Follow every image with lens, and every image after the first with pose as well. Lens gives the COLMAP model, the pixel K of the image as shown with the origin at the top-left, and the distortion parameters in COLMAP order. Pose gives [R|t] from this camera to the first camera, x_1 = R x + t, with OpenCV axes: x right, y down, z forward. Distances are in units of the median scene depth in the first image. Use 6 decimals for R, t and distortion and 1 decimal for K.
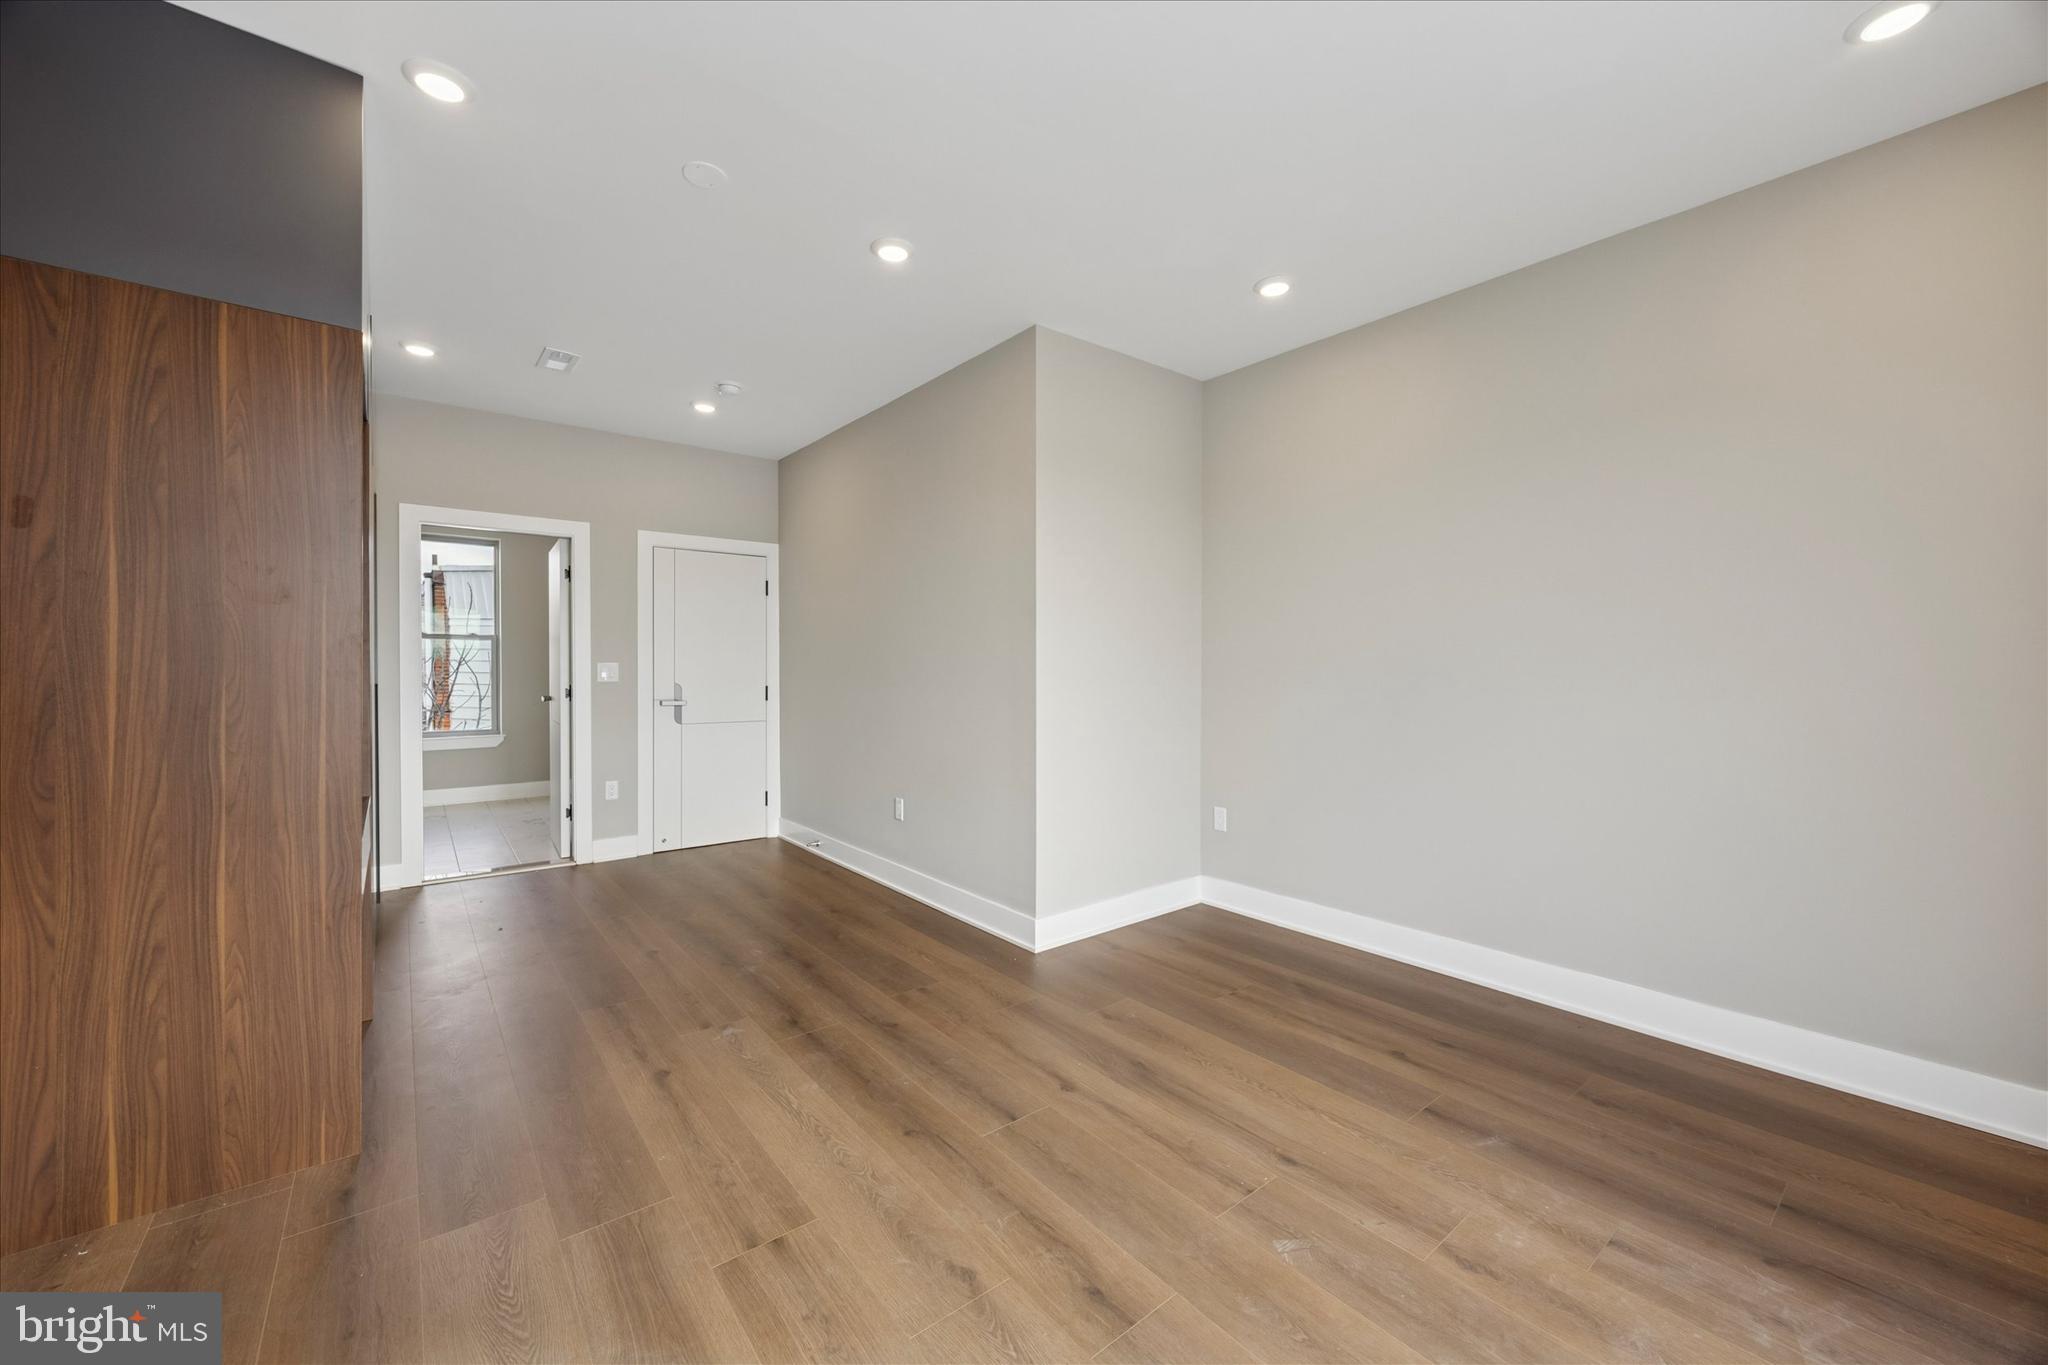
lens RADIAL K [[789.7, 0, 1023.3], [0, 789.7, 675.2], [0, 0, 1]] dist [-0.001119, 0.000401]
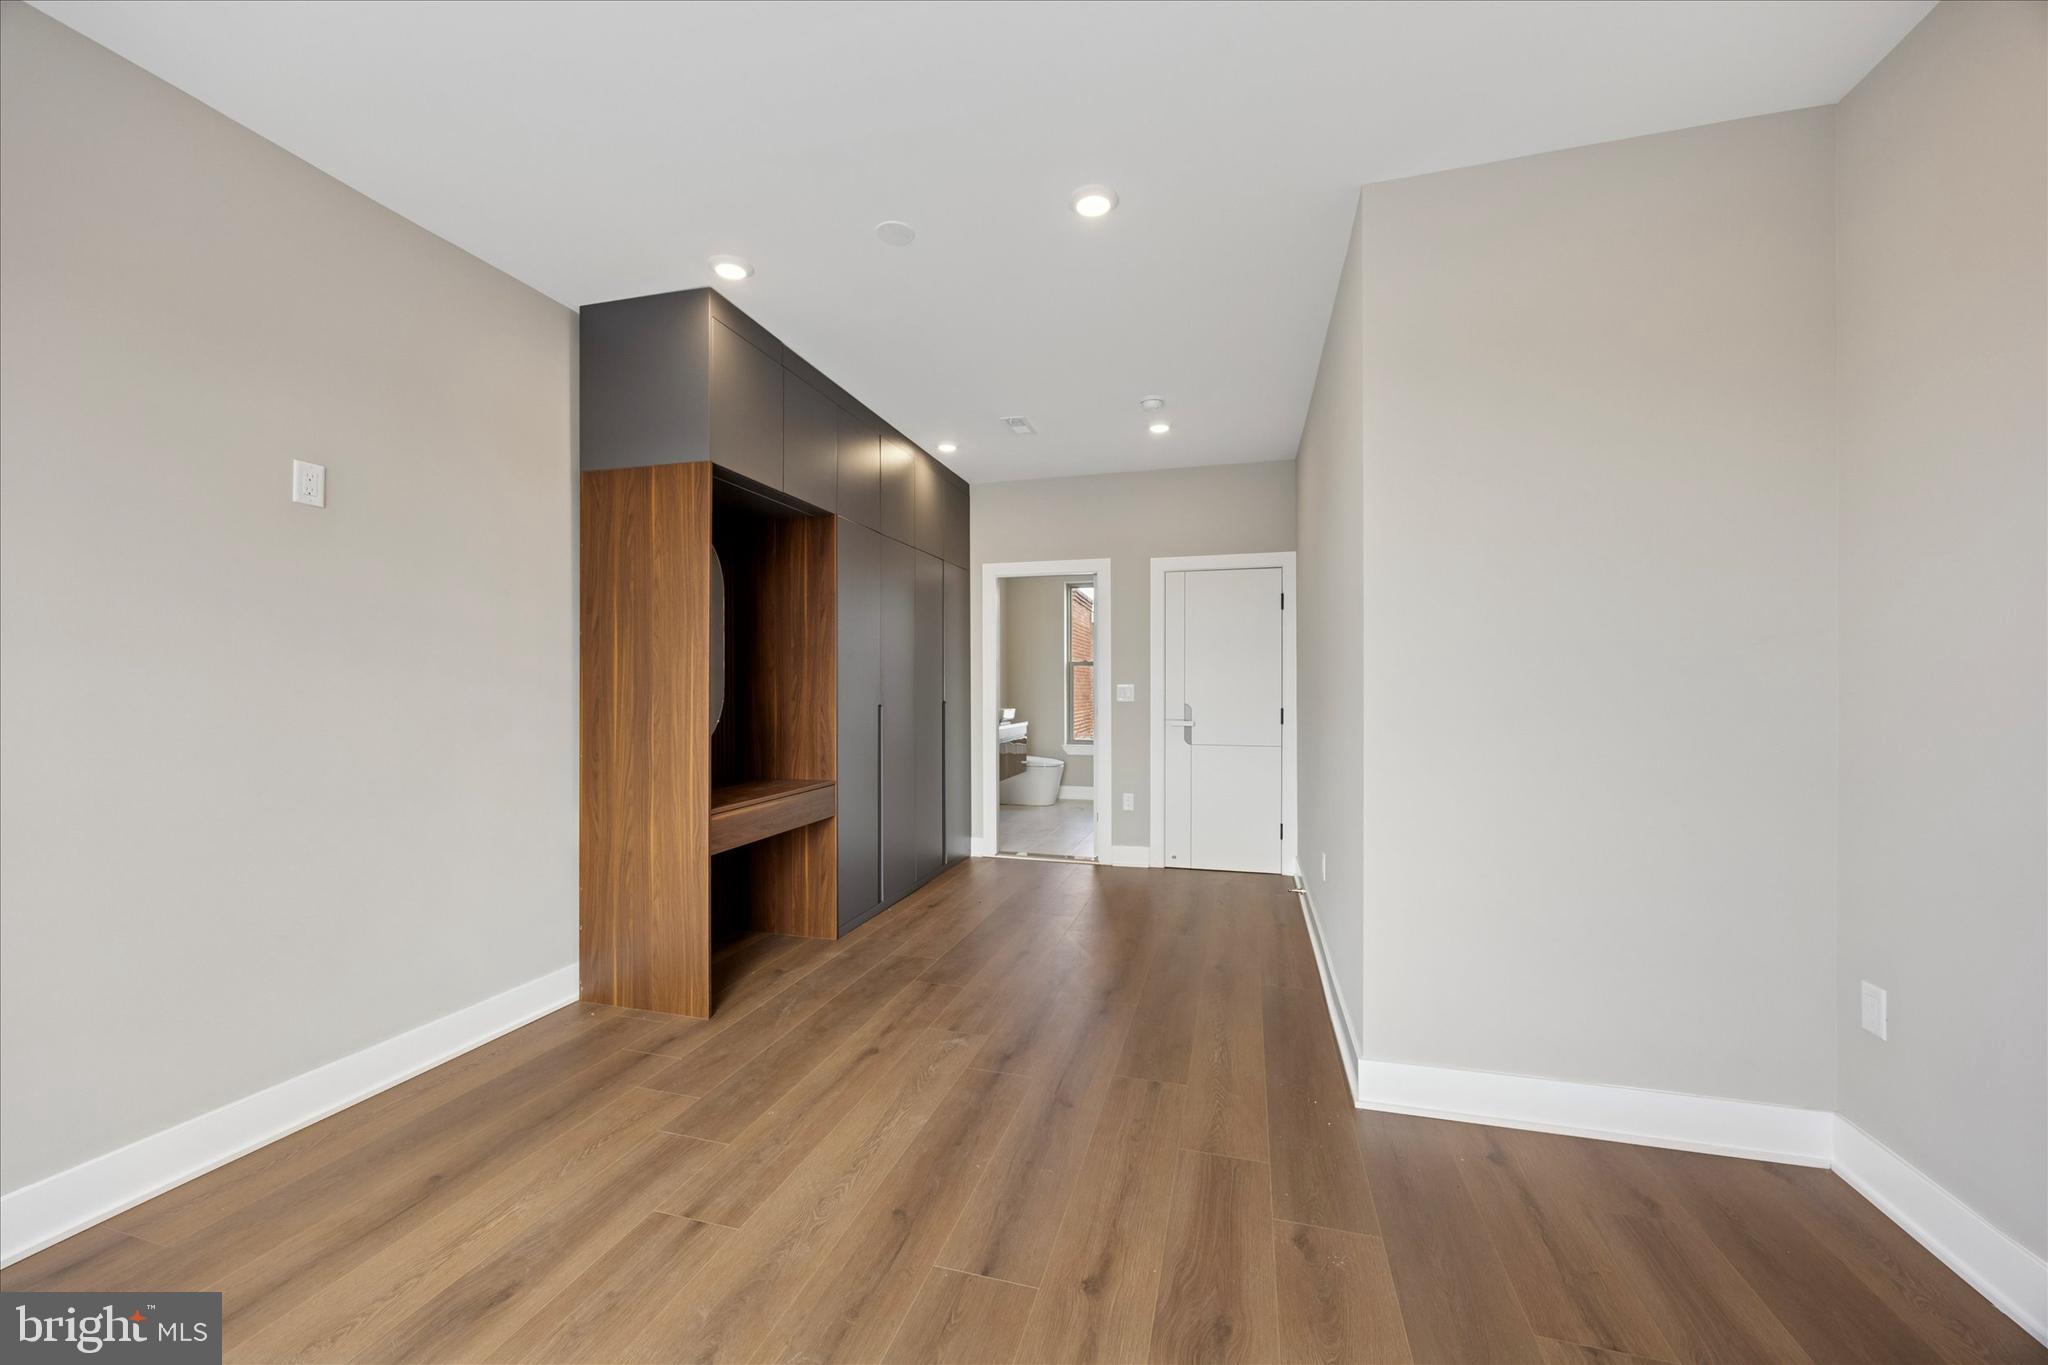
lens RADIAL K [[789.7, 0, 1018.1], [0, 789.7, 687.7], [0, 0, 1]] dist [-0.001119, 0.000401]
pose [[0.568121, -0.003637, -0.822937, 0.568094], [-0.005625, 0.999950, -0.008302, -0.001931], [0.822926, 0.009346, 0.568072, 0.516674]]
